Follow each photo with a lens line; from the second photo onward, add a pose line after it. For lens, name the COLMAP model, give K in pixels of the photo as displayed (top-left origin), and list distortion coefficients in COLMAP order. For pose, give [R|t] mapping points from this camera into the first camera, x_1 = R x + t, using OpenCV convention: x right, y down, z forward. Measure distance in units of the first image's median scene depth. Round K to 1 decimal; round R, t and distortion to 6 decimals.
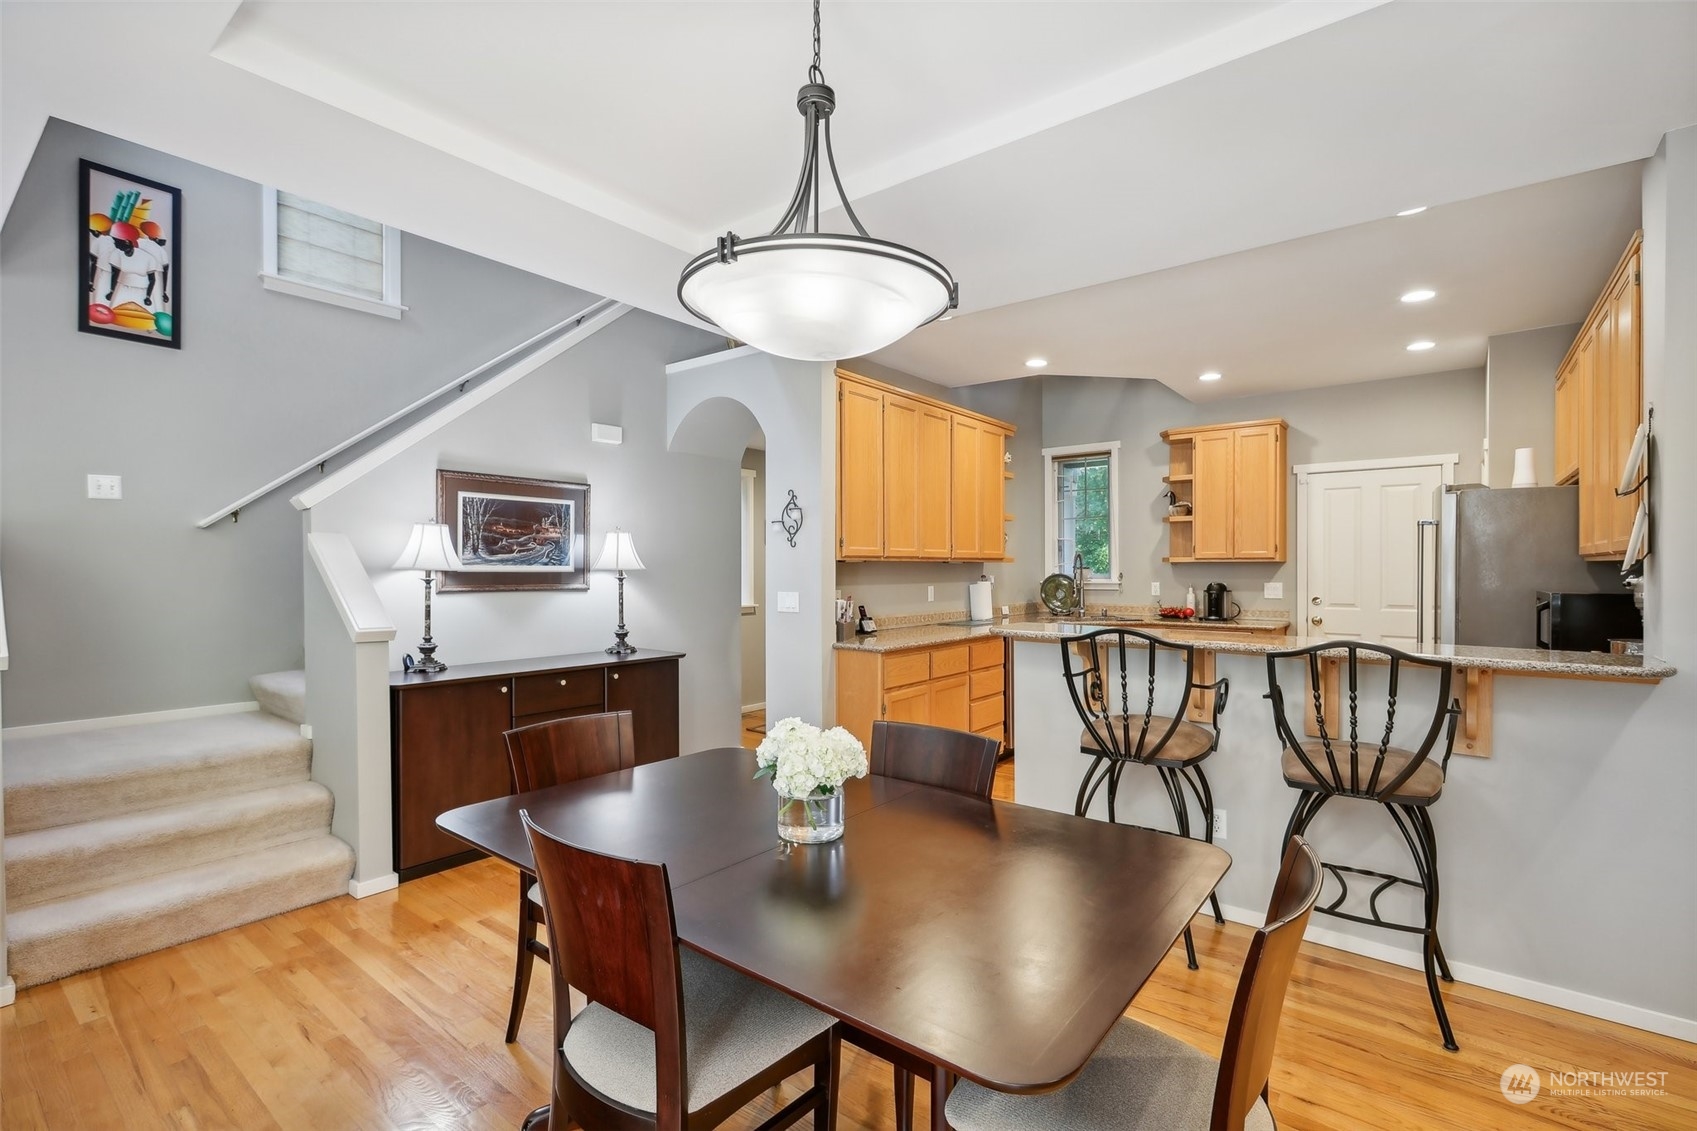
lens RADIAL K [[768.4, 0, 853.5], [0, 768.4, 572.8], [0, 0, 1]] dist [-0.005383, 0.000652]
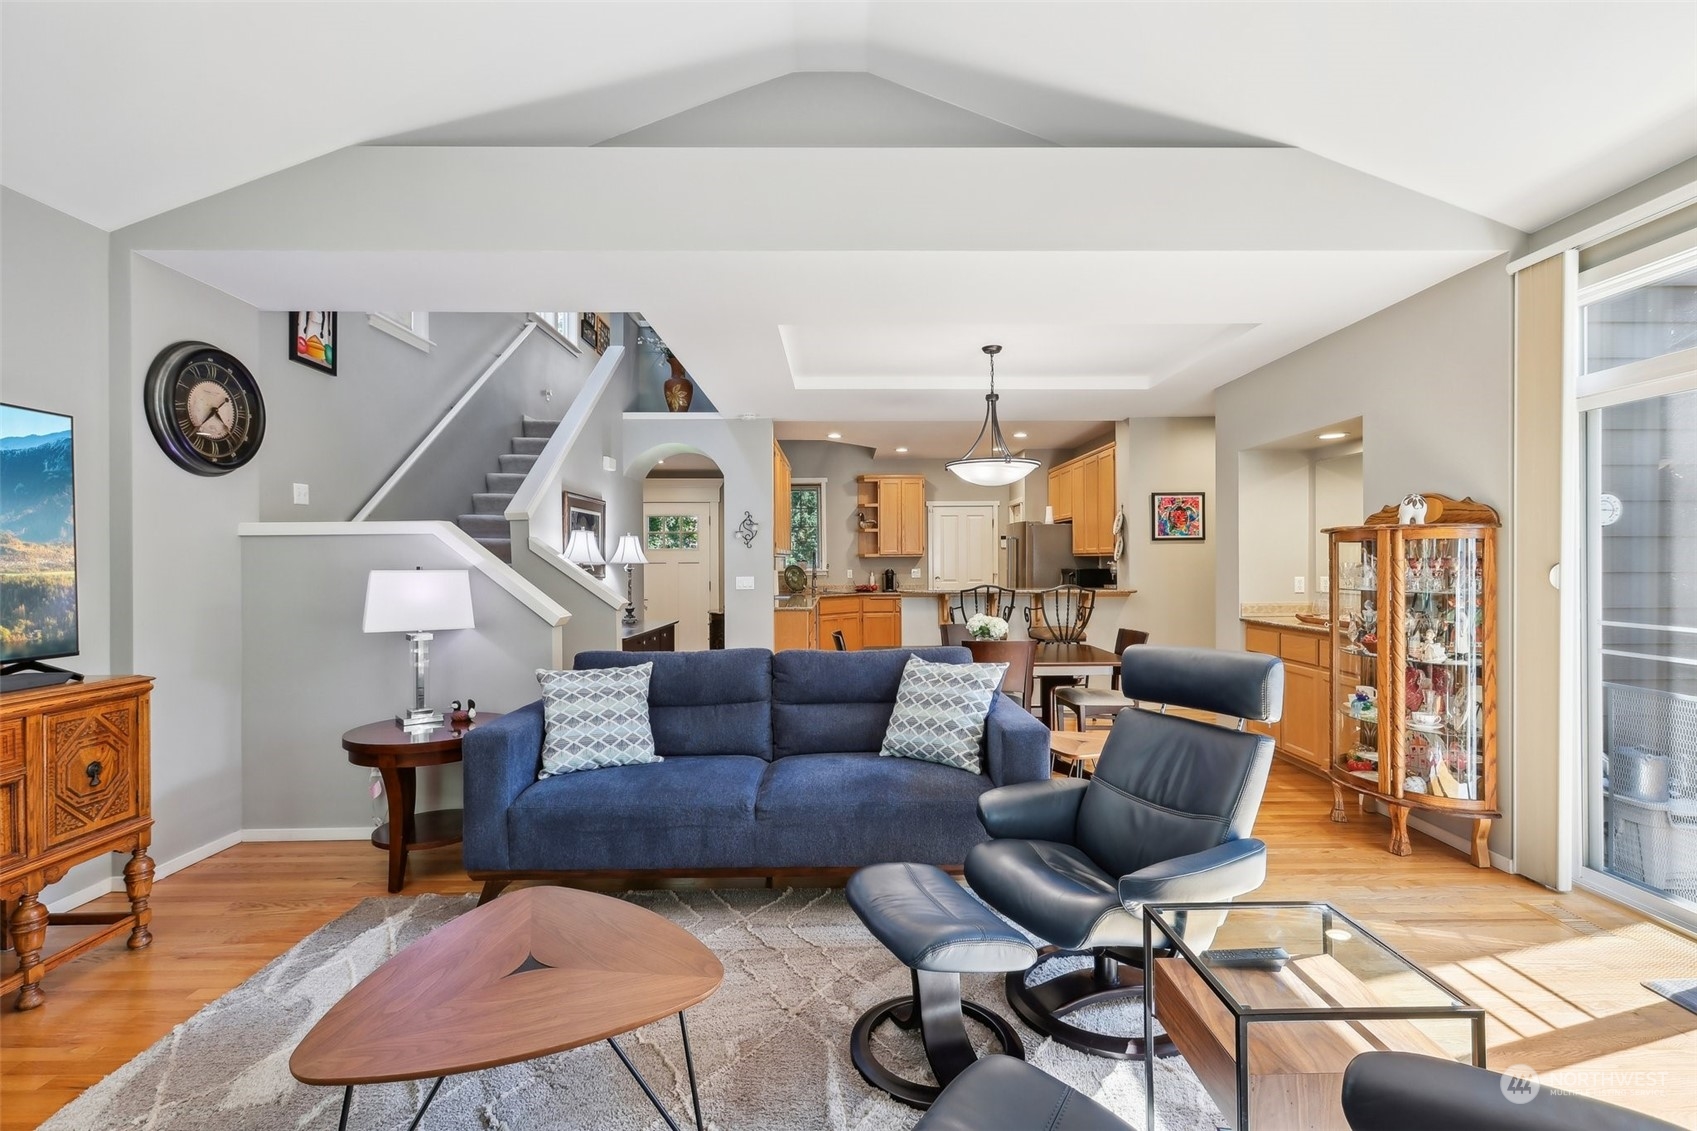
lens RADIAL K [[768.4, 0, 863.7], [0, 768.4, 560.3], [0, 0, 1]] dist [-0.005383, 0.000652]
pose [[0.774510, -0.005217, 0.632541, -0.953084], [0.011556, 0.999916, -0.005903, 0.004221], [-0.632457, 0.011882, 0.774505, -0.392557]]
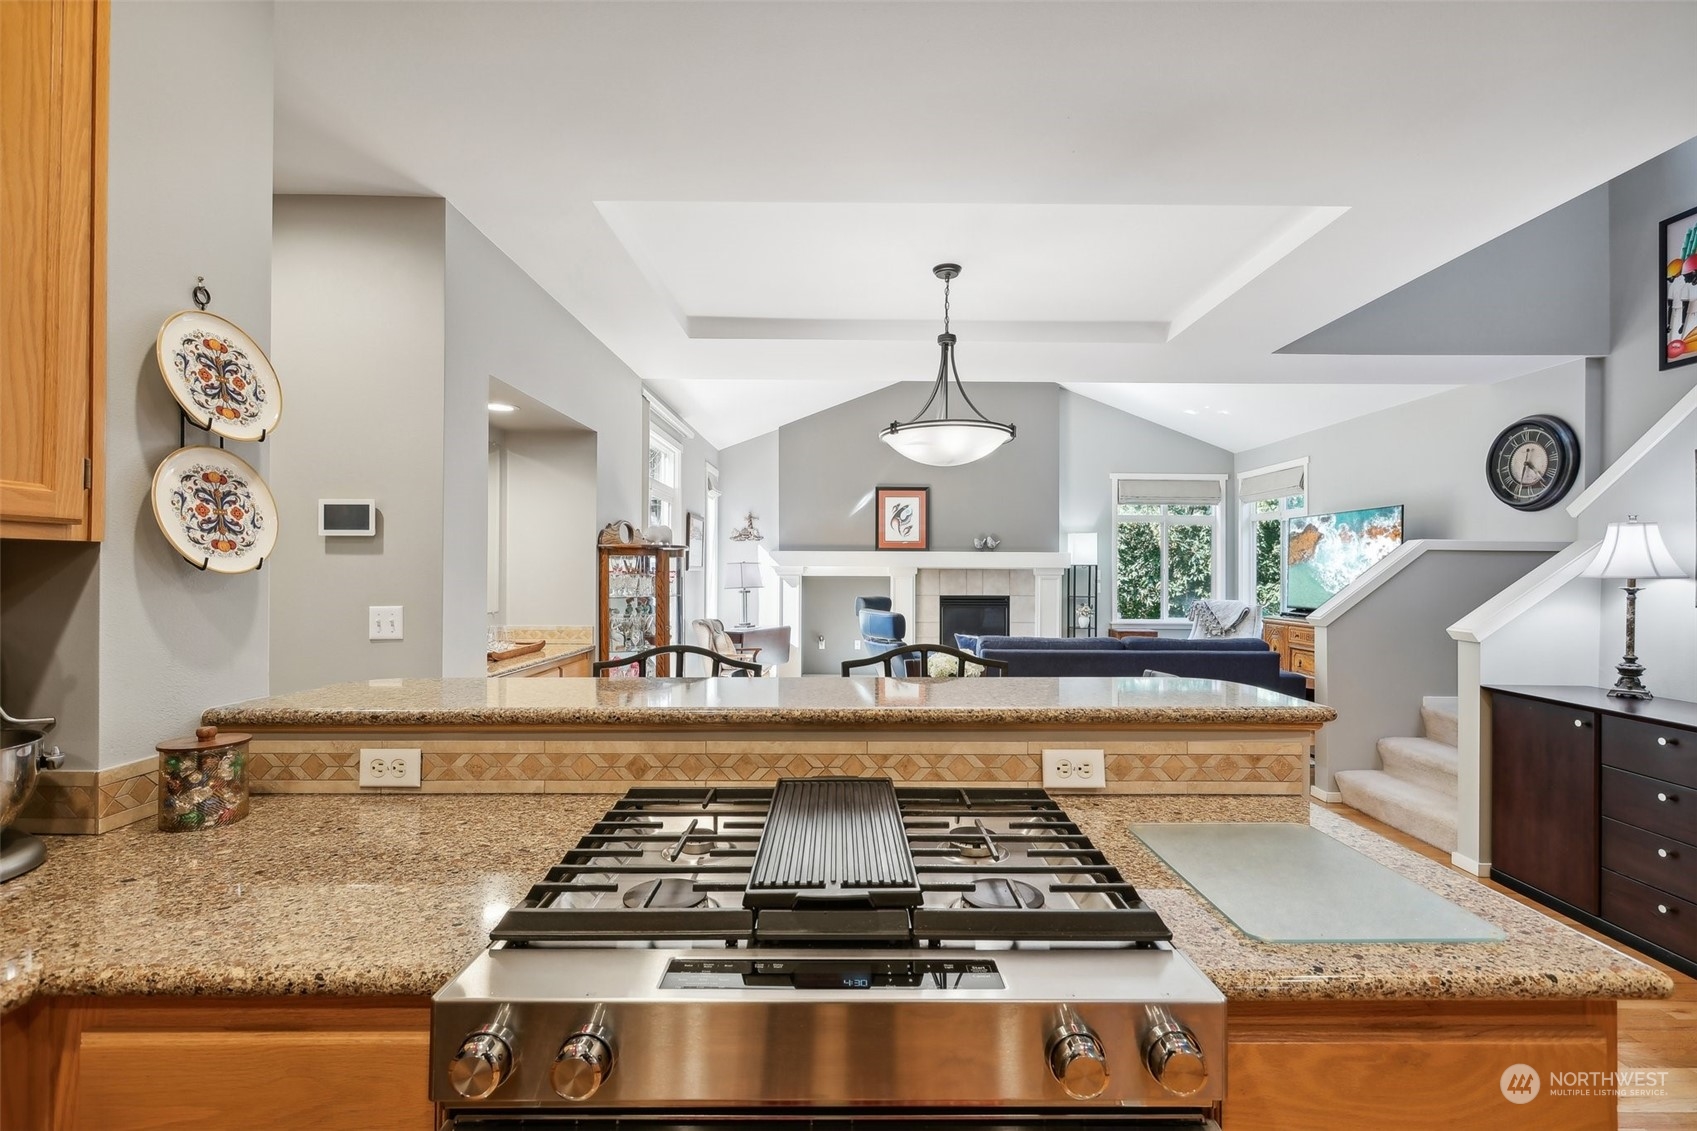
lens RADIAL K [[768.4, 0, 857.4], [0, 768.4, 566.4], [0, 0, 1]] dist [-0.005383, 0.000652]
pose [[-0.791485, -0.010046, -0.611106, 0.577793], [-0.010834, 0.999938, -0.002406, -0.003863], [0.611093, 0.004716, -0.791545, 1.037259]]
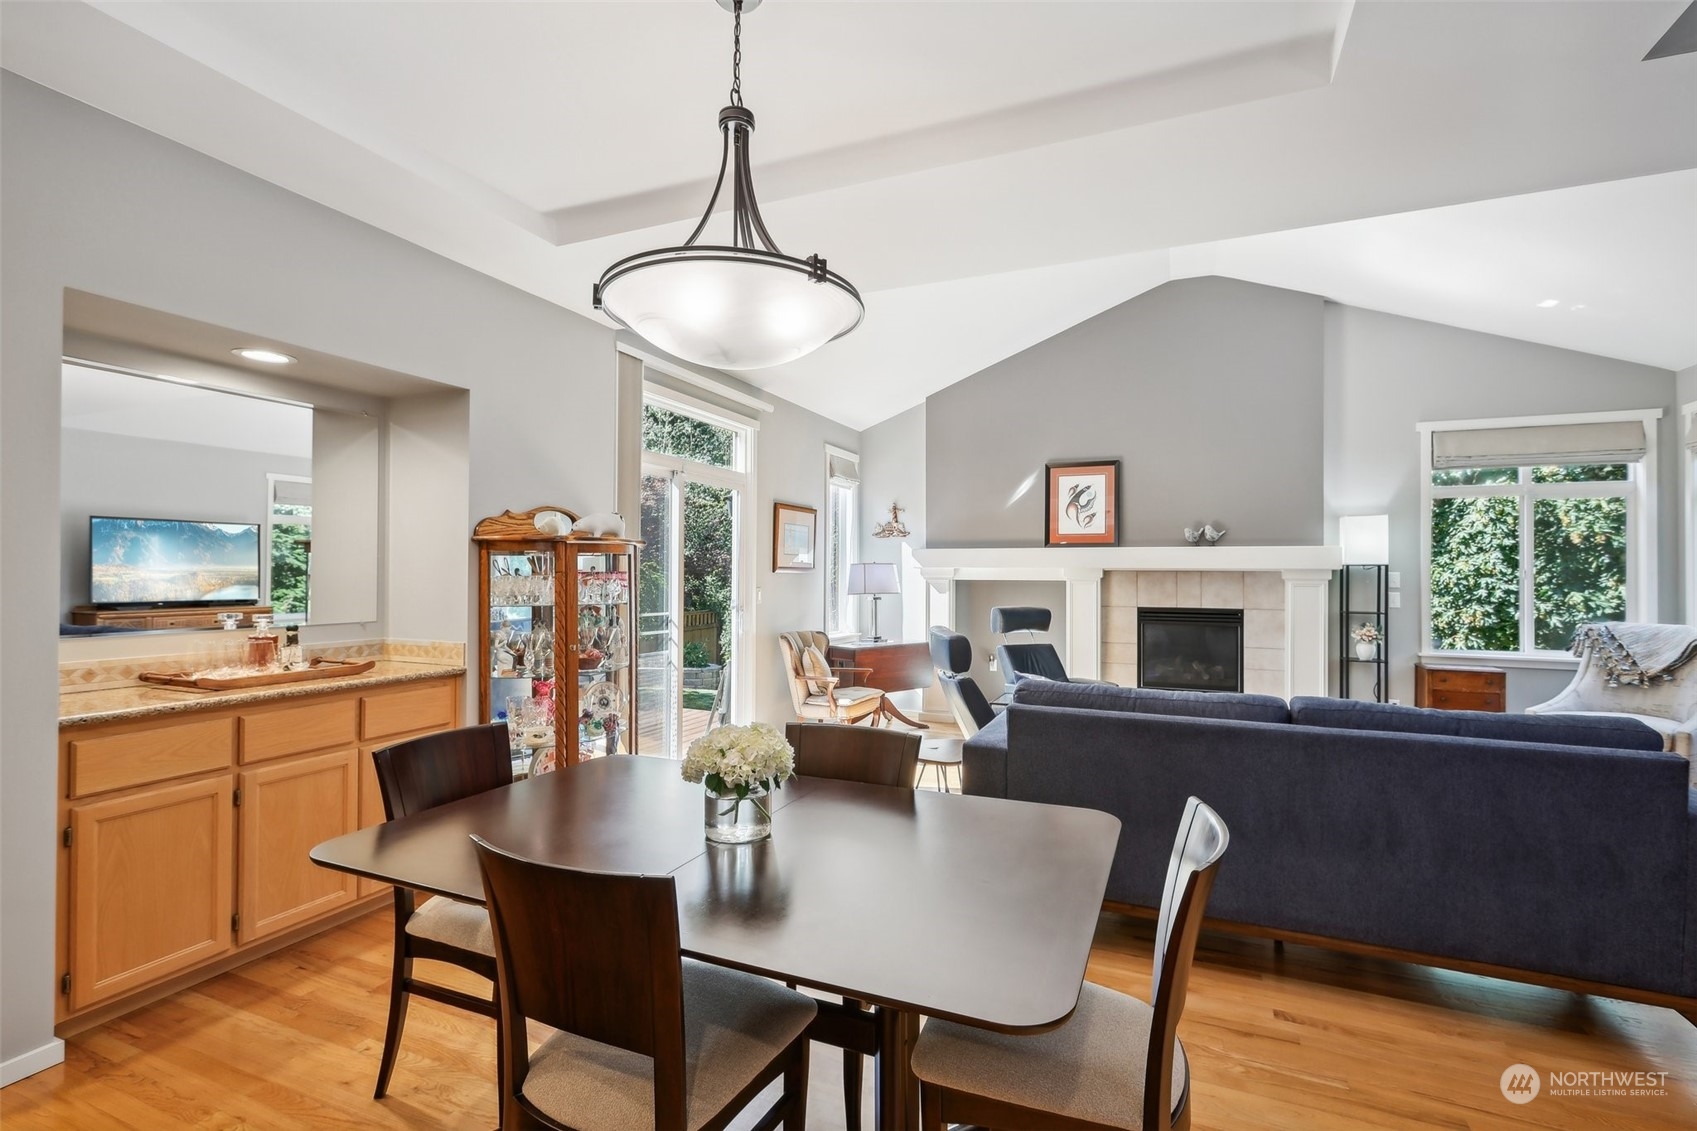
lens RADIAL K [[768.4, 0, 846.5], [0, 768.4, 566.3], [0, 0, 1]] dist [-0.005383, 0.000652]
pose [[-0.972131, -0.010939, -0.234181, 0.039281], [-0.010498, 0.999940, -0.003127, -0.002758], [0.234201, -0.000582, -0.972188, 0.873522]]
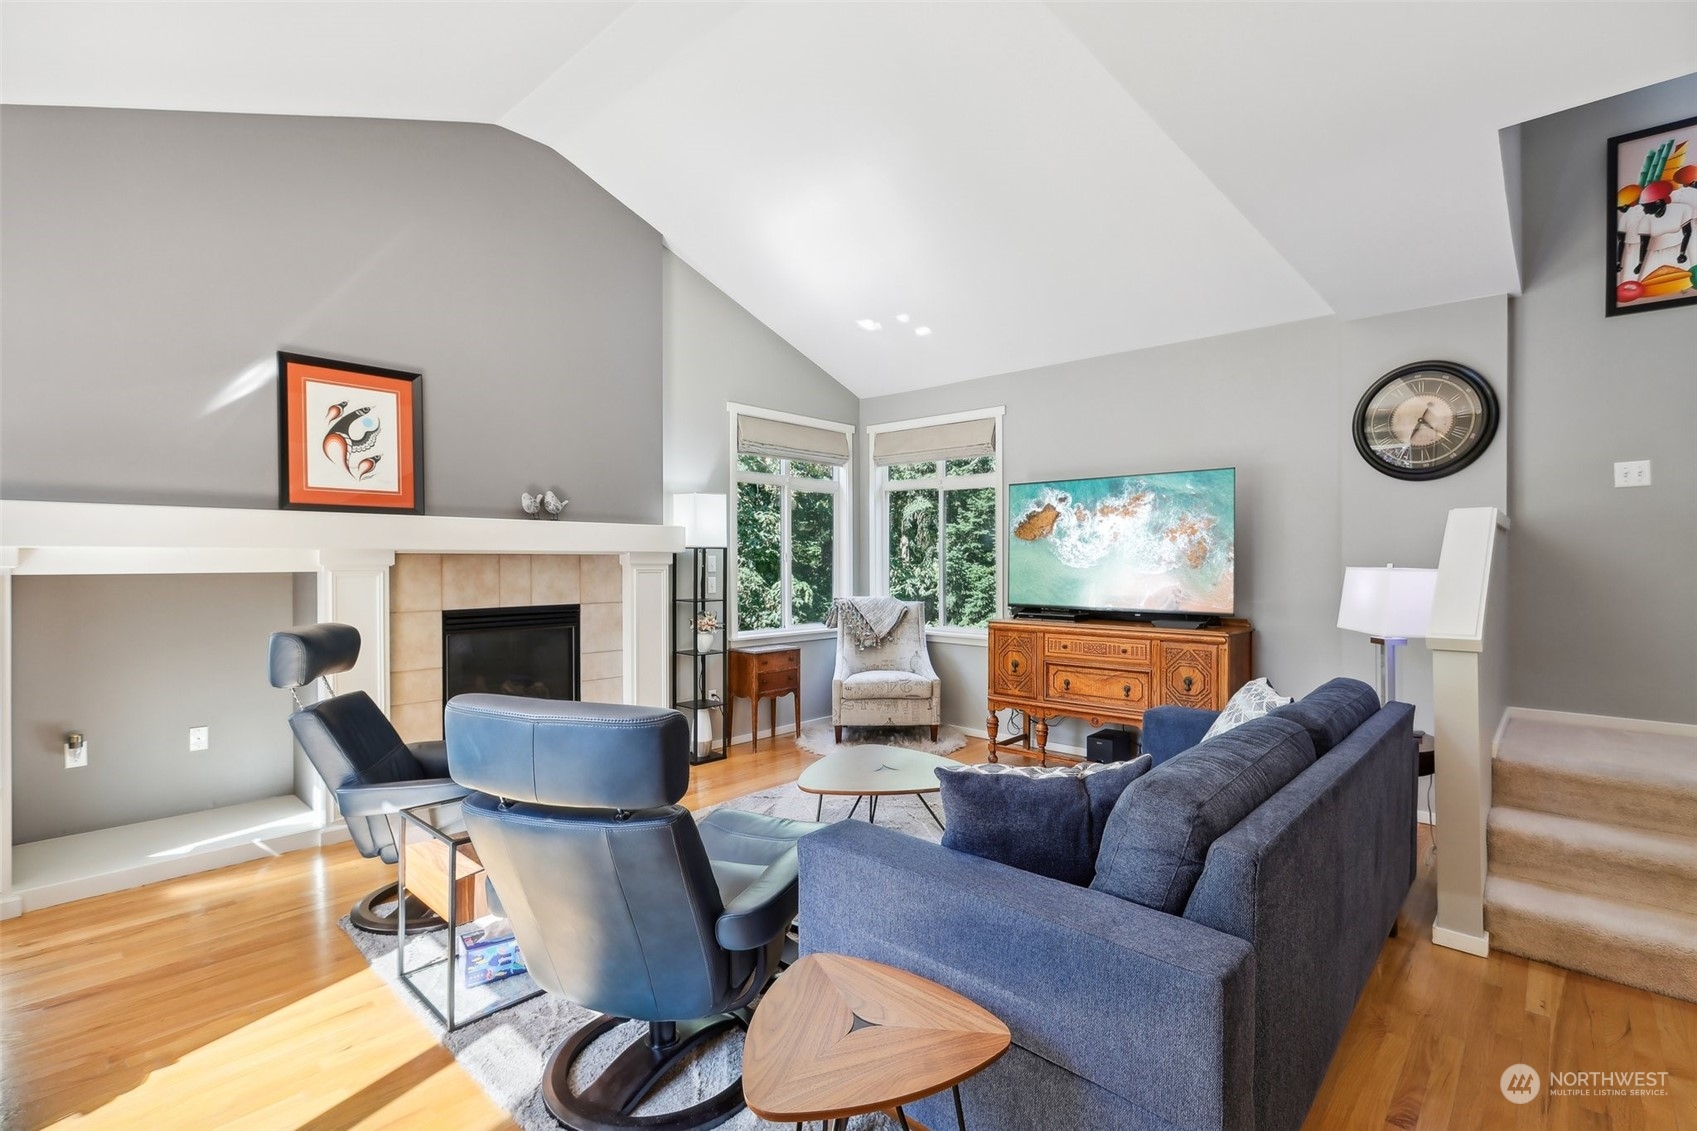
lens RADIAL K [[768.4, 0, 838.1], [0, 768.4, 563.5], [0, 0, 1]] dist [-0.005383, 0.000652]
pose [[-0.094007, 0.002612, -0.995568, 0.044812], [-0.006128, 0.999976, 0.003203, 0.001049], [0.995553, 0.006402, -0.093989, 0.104477]]
